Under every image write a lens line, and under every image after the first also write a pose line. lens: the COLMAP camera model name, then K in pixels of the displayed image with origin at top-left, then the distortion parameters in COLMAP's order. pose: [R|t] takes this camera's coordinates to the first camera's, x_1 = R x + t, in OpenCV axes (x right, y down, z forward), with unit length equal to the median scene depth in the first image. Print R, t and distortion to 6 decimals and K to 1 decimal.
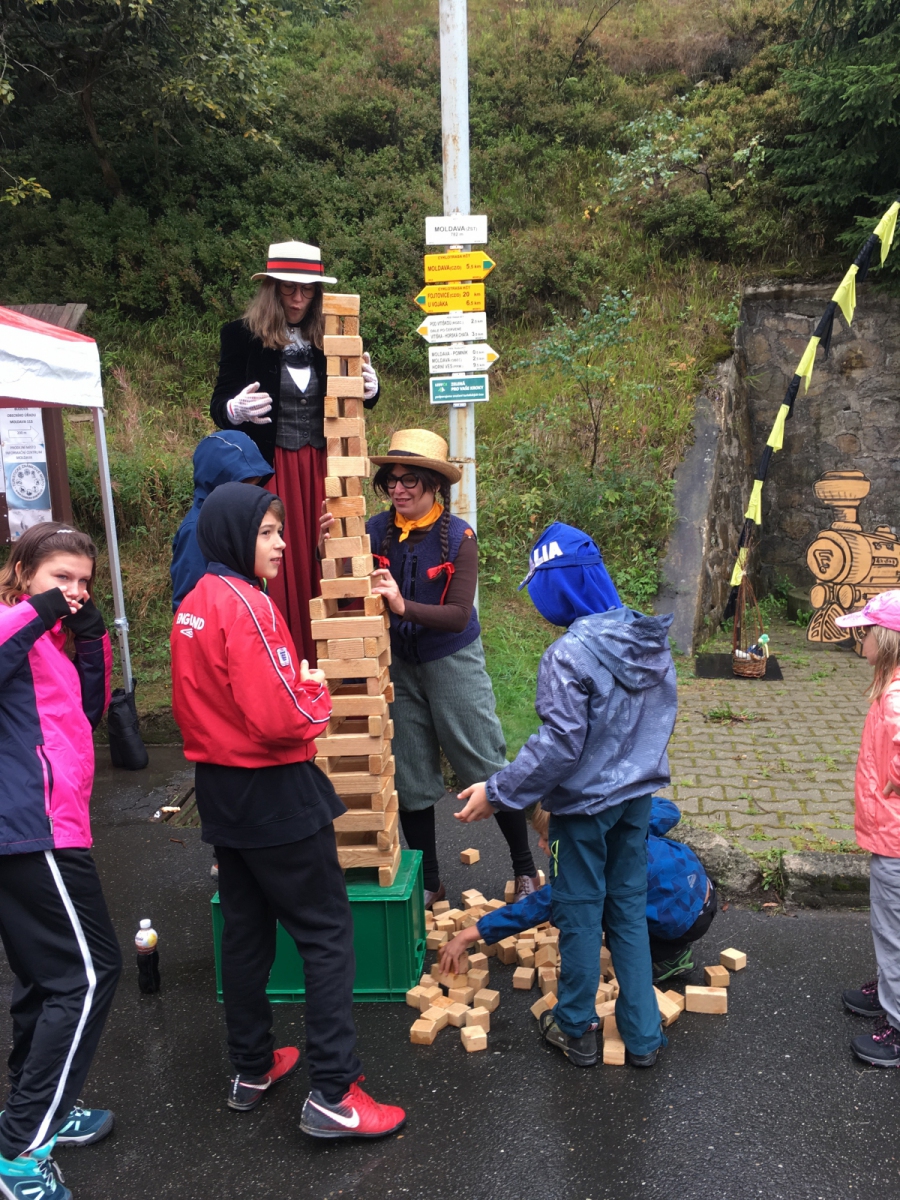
lens RADIAL K [[1018.0, 0, 450.5], [0, 1018.0, 596.2], [0, 0, 1]] dist [0.080964, -0.120663]
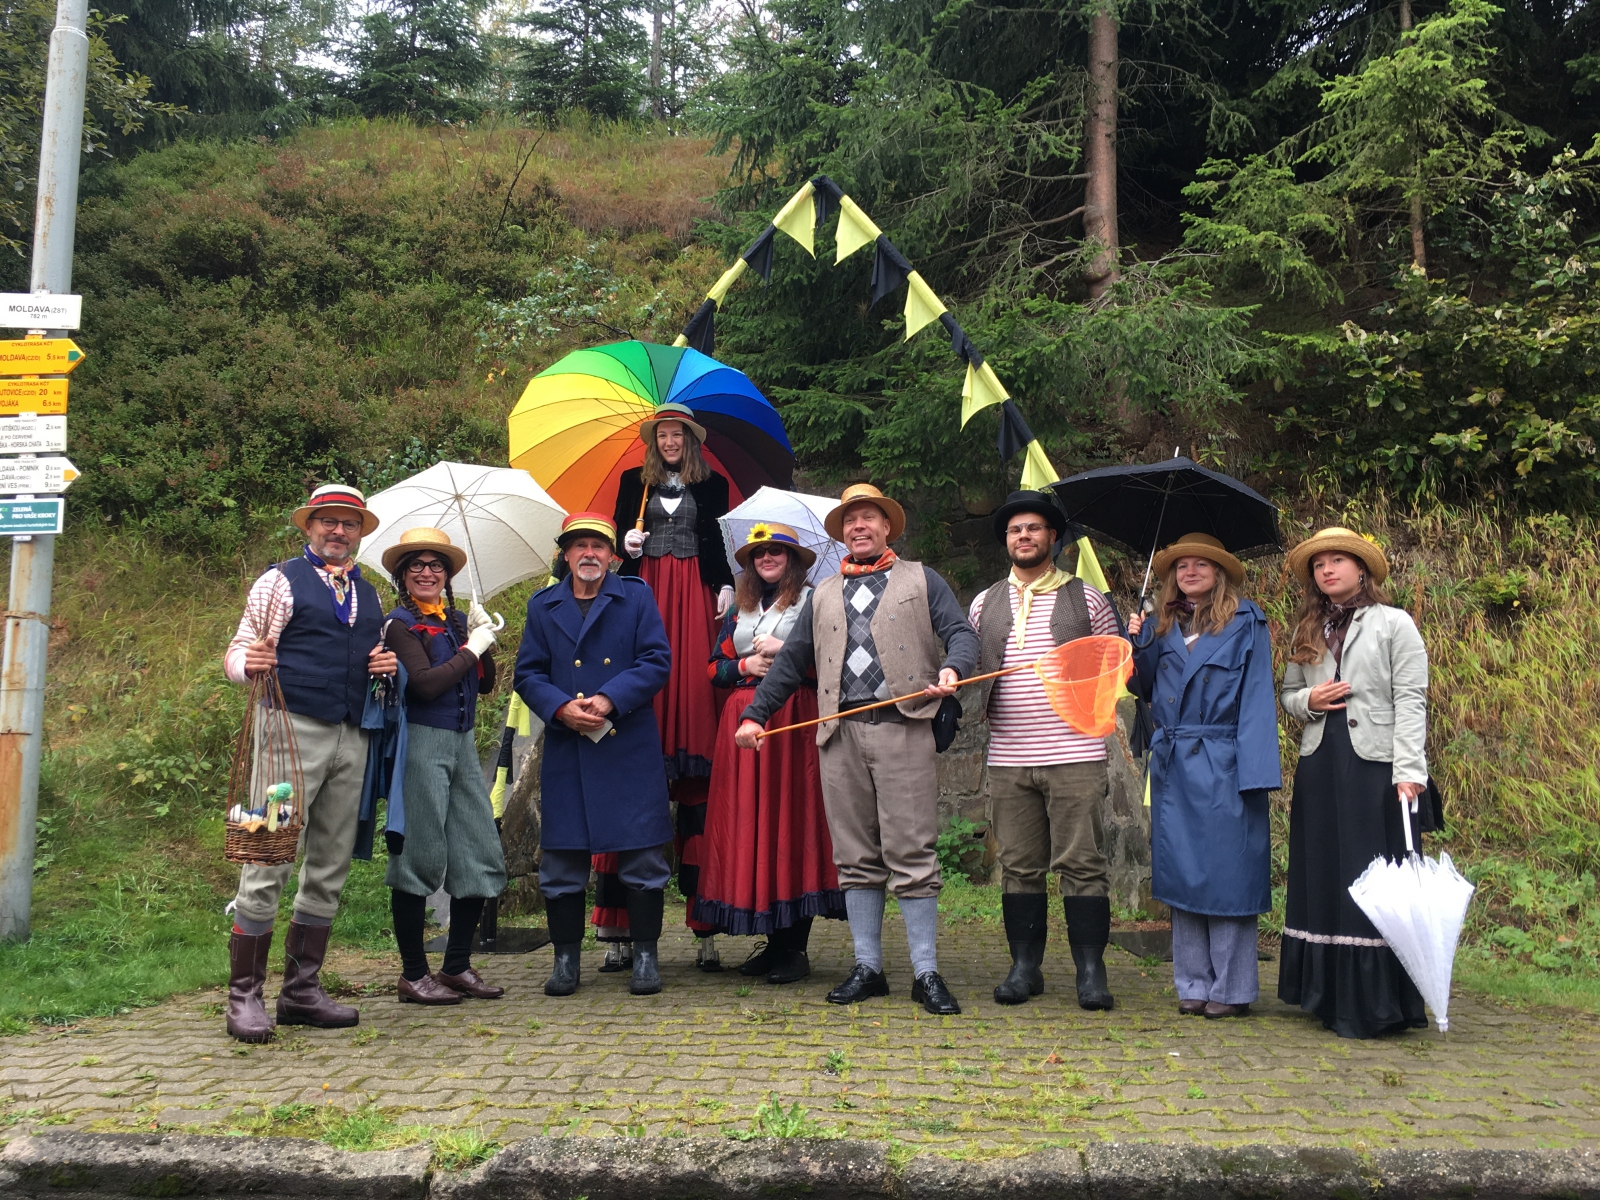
lens RADIAL K [[1355.3, 0, 803.6], [0, 1355.3, 597.9], [0, 0, 1]] dist [0.079648, -0.106898]
pose [[0.992231, 0.044275, 0.116265, 0.309582], [-0.014181, 0.968692, -0.247859, 0.058420], [-0.123599, 0.244285, 0.961794, 0.014595]]
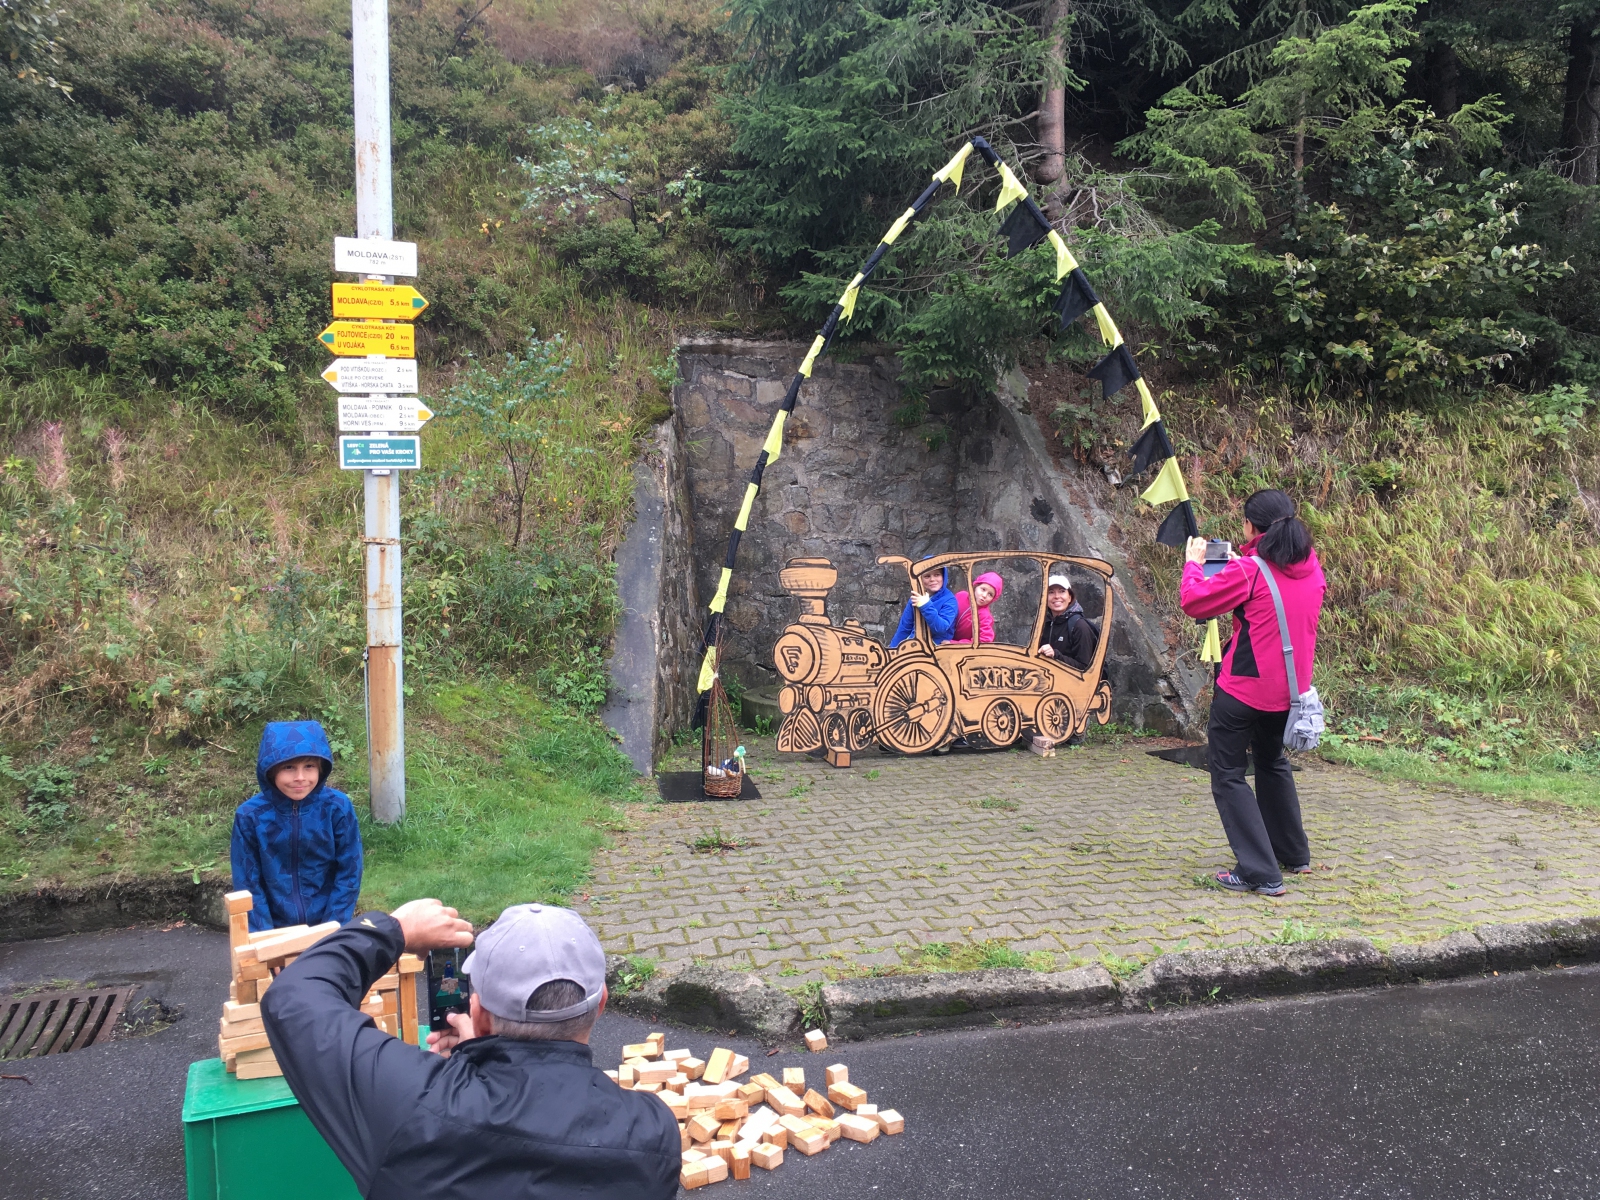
lens RADIAL K [[1357.4, 0, 800.5], [0, 1357.4, 595.4], [0, 0, 1]] dist [0.080964, -0.120663]
pose [[0.917704, -0.000579, 0.397264, -0.079526], [0.031515, 0.996953, -0.071350, -0.004833], [-0.396013, 0.077998, 0.914926, -0.060538]]
